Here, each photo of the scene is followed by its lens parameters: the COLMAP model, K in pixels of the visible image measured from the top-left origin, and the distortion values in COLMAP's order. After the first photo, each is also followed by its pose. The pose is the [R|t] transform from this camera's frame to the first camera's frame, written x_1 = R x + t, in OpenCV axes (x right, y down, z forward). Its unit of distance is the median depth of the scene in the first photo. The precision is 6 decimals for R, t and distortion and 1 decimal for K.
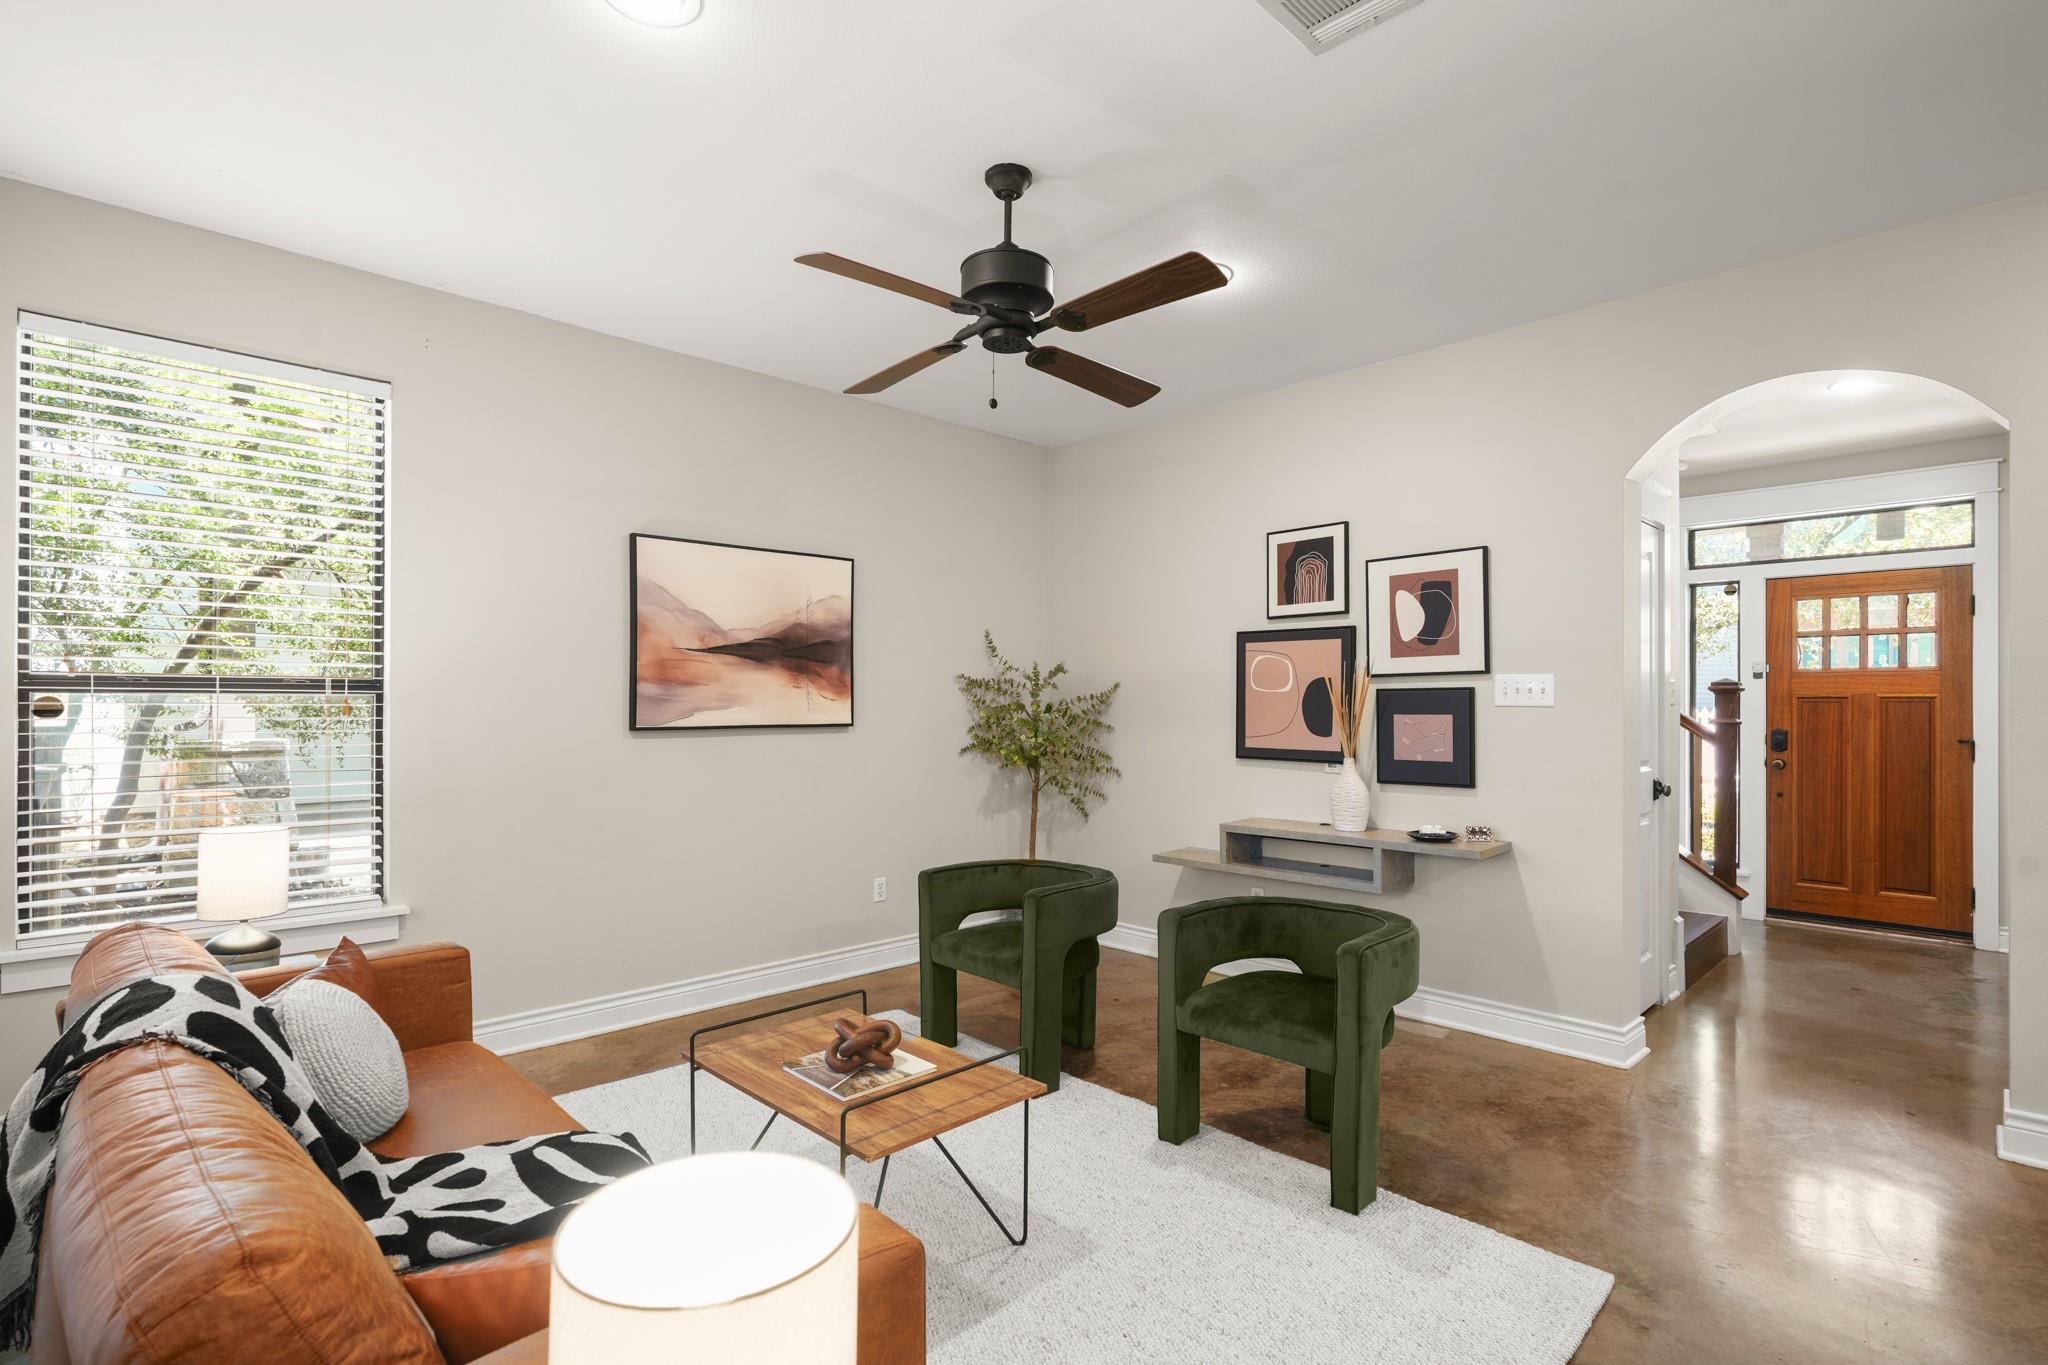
lens RADIAL K [[976.2, 0, 1024.0], [0, 976.2, 692.0], [0, 0, 1]] dist [-0.001570, -0.000562]
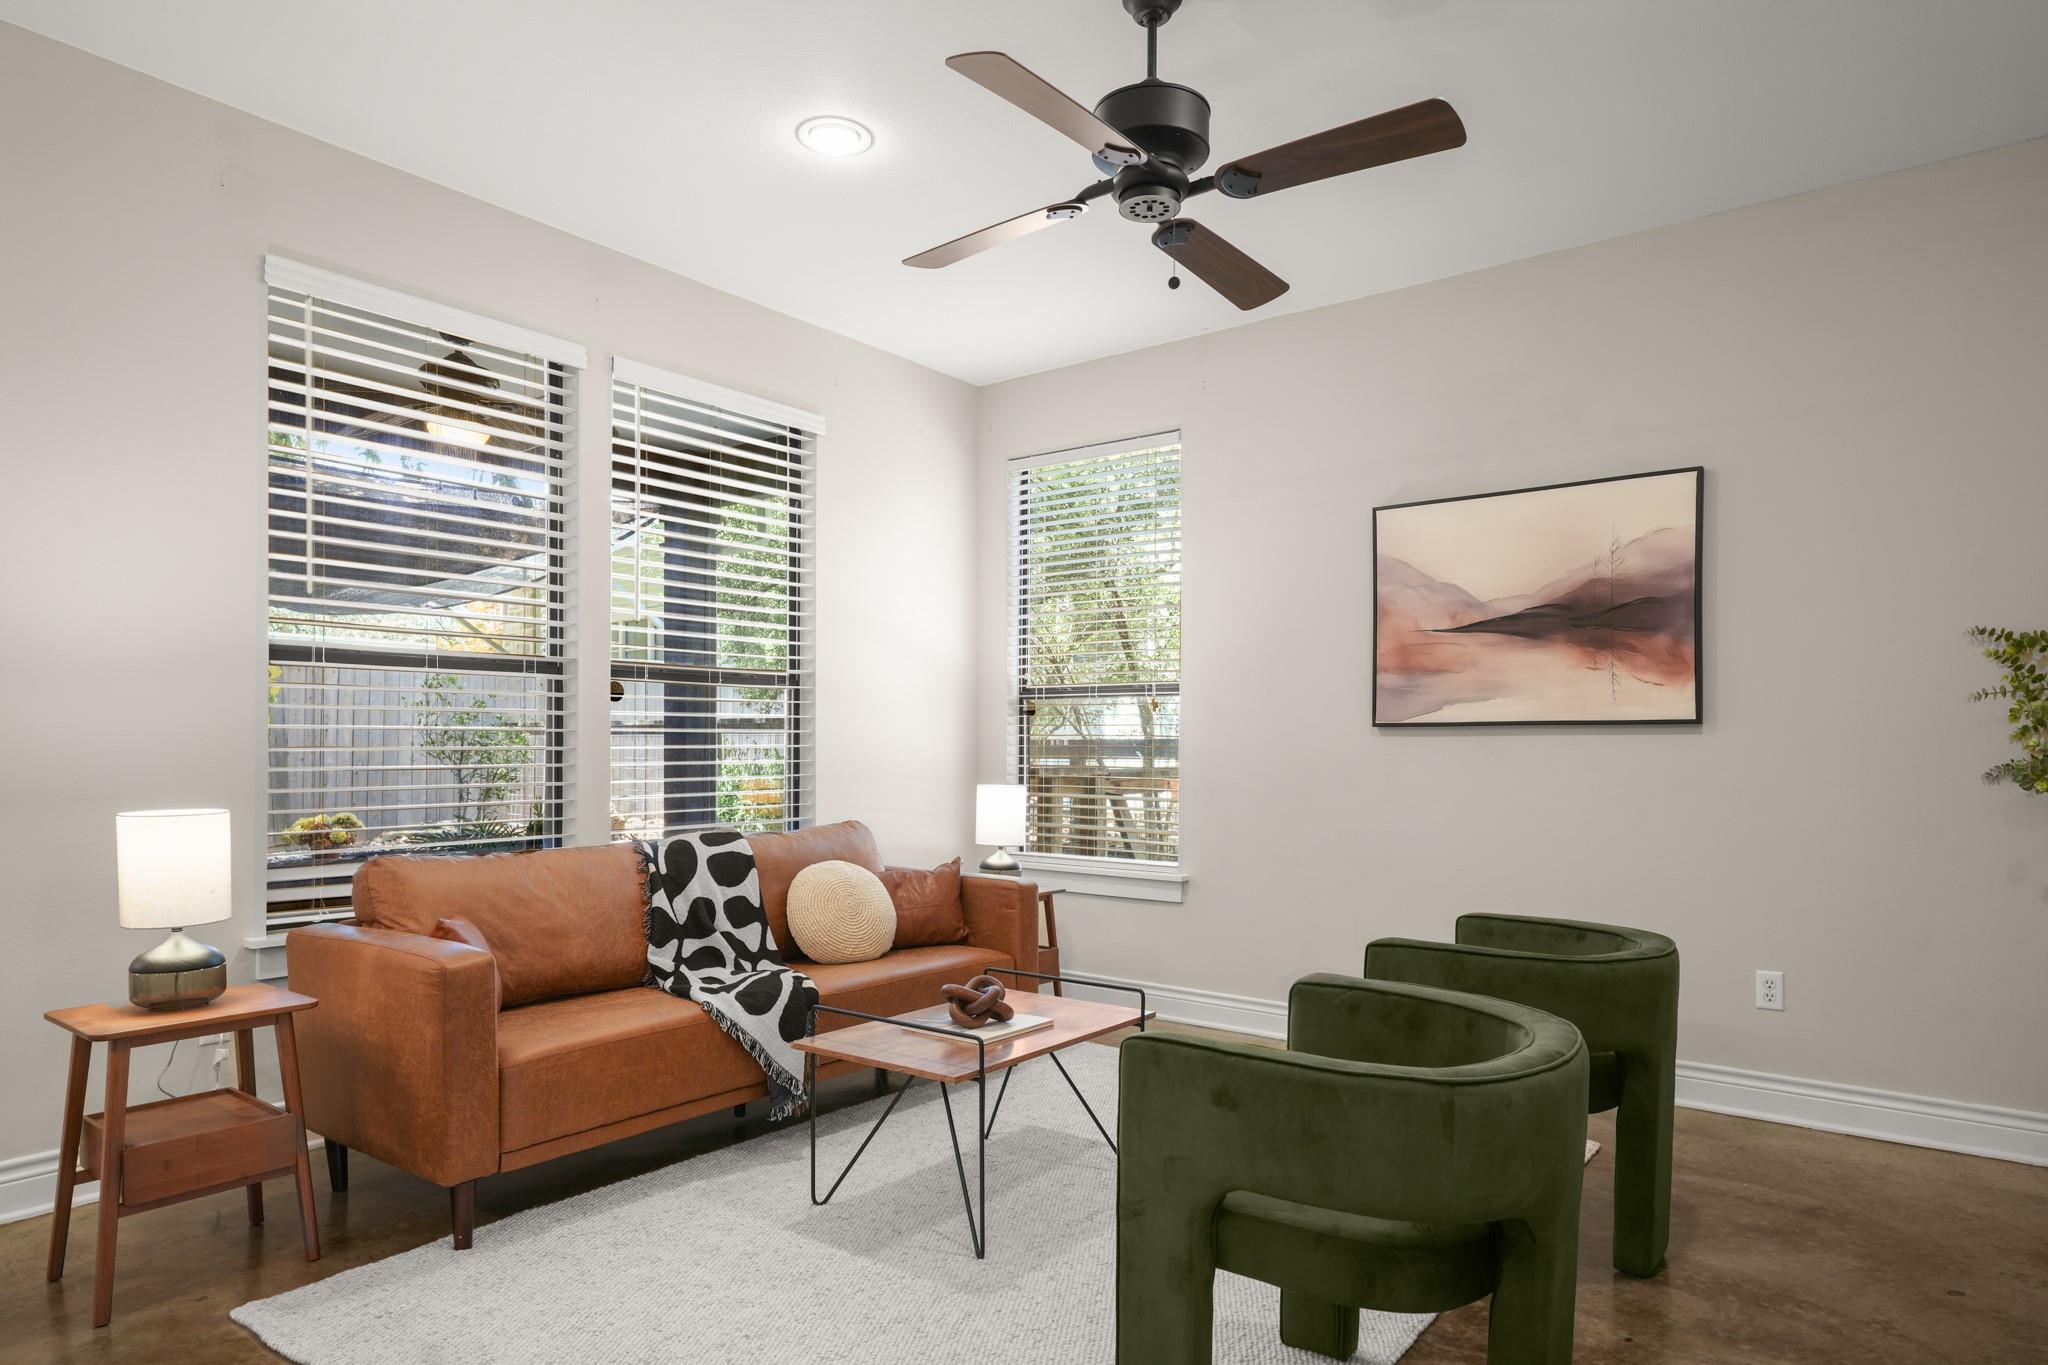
lens RADIAL K [[1192.6, 0, 1030.1], [0, 1192.6, 753.9], [0, 0, 1]] dist [-0.001200, -0.003828]
pose [[0.142290, 0.005706, -0.989809, 0.602327], [0.006328, 0.999958, 0.006674, 0.051565], [0.989805, -0.007213, 0.142248, 0.490116]]
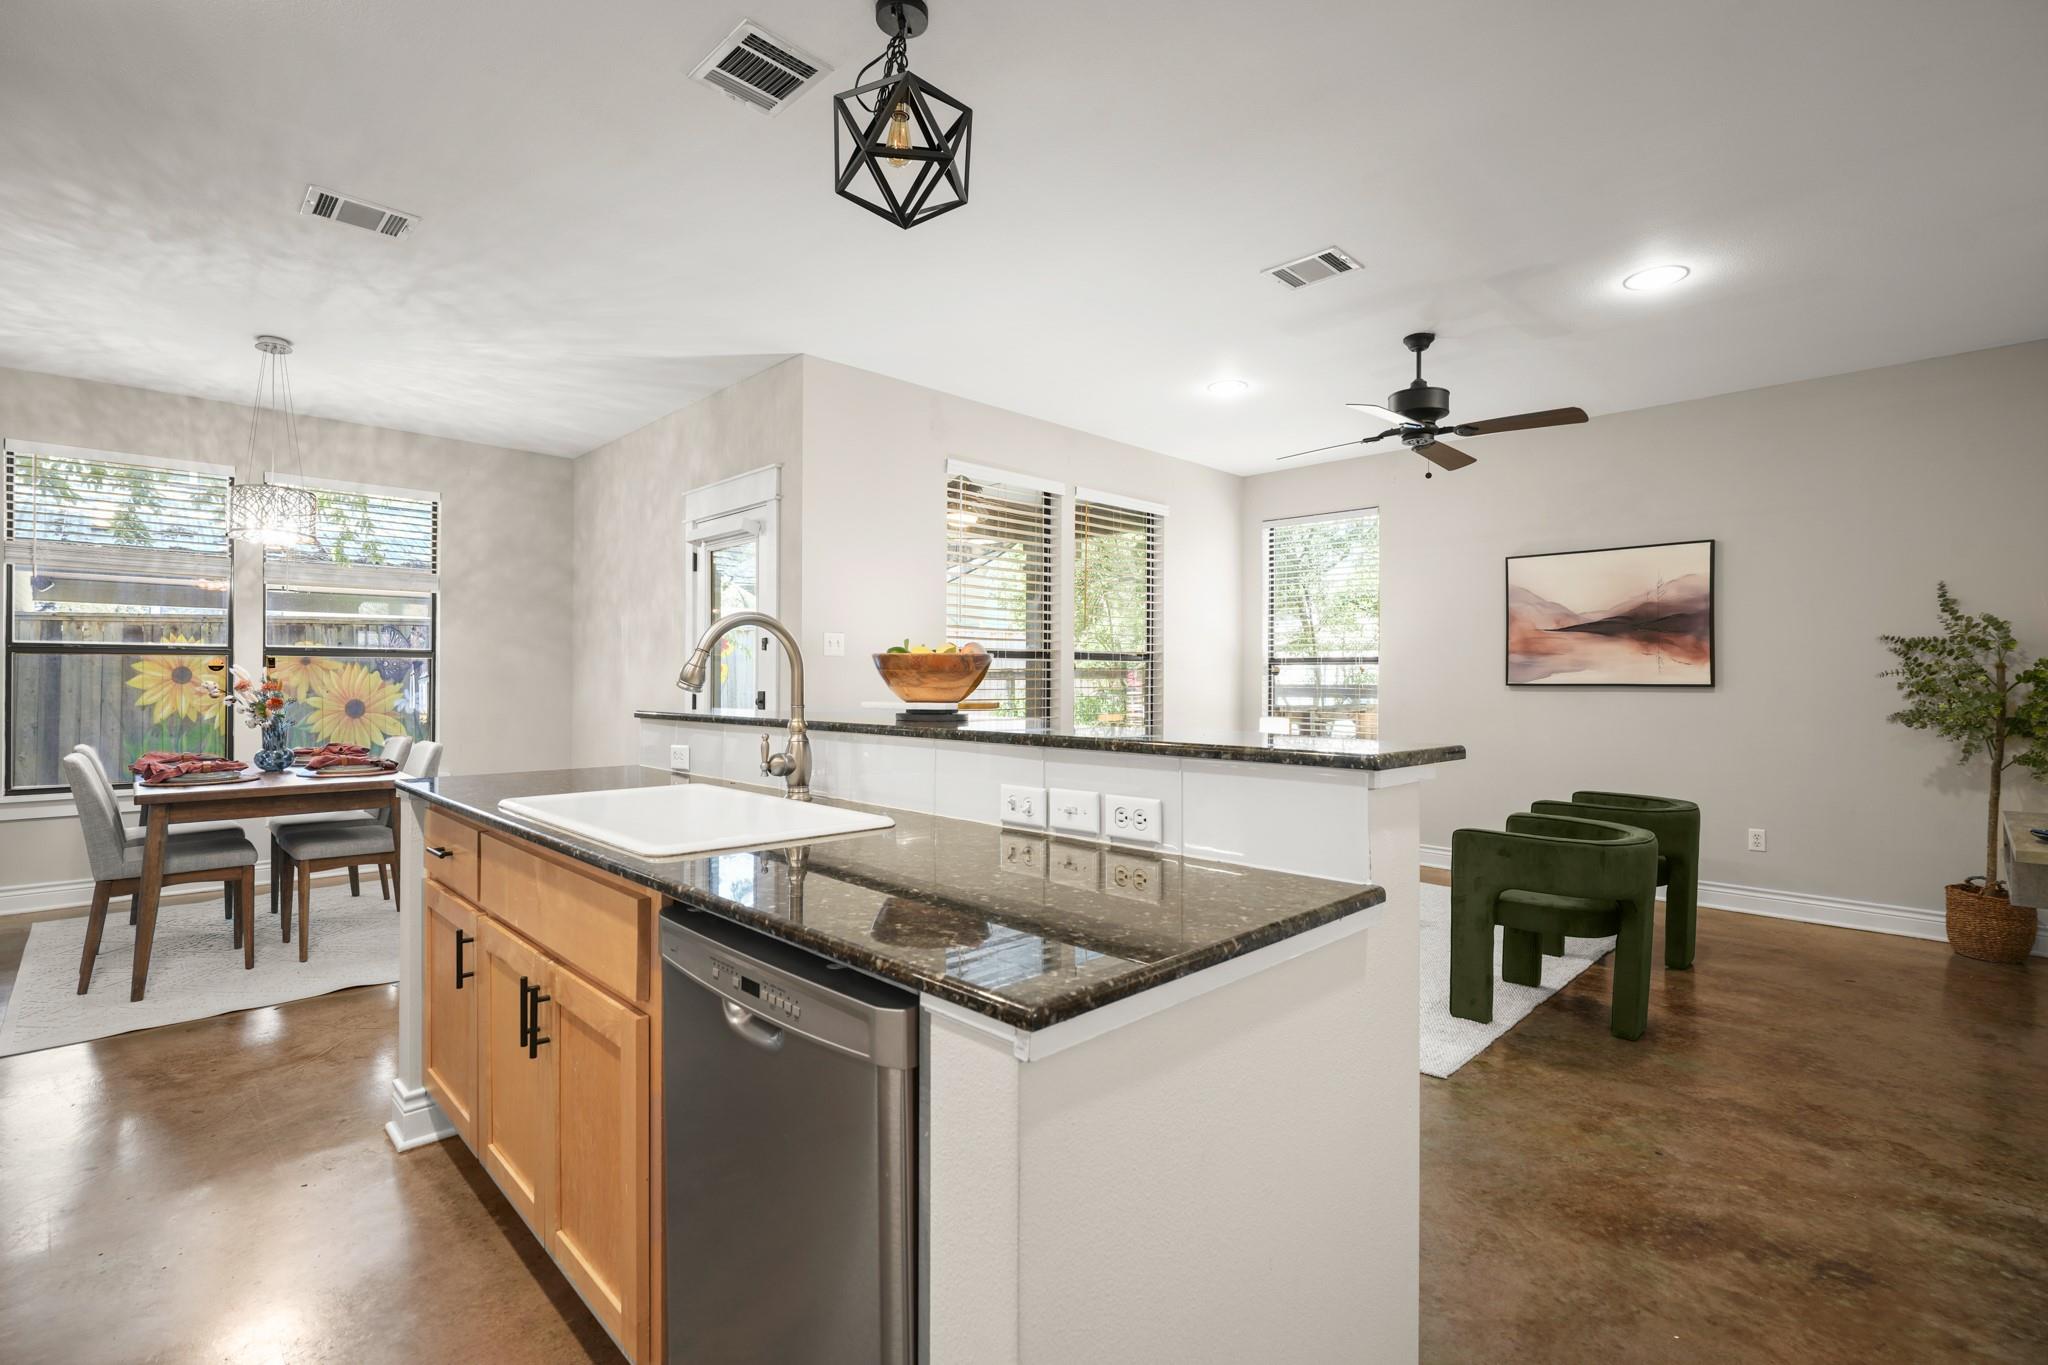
lens RADIAL K [[930.7, 0, 1021.5], [0, 930.7, 677.3], [0, 0, 1]] dist [-0.008742, 0.001302]
pose [[0.006656, -0.000035, -0.999978, 0.986077], [0.006819, 0.999977, 0.000011, 0.019950], [0.999955, -0.006819, 0.006656, 0.208417]]
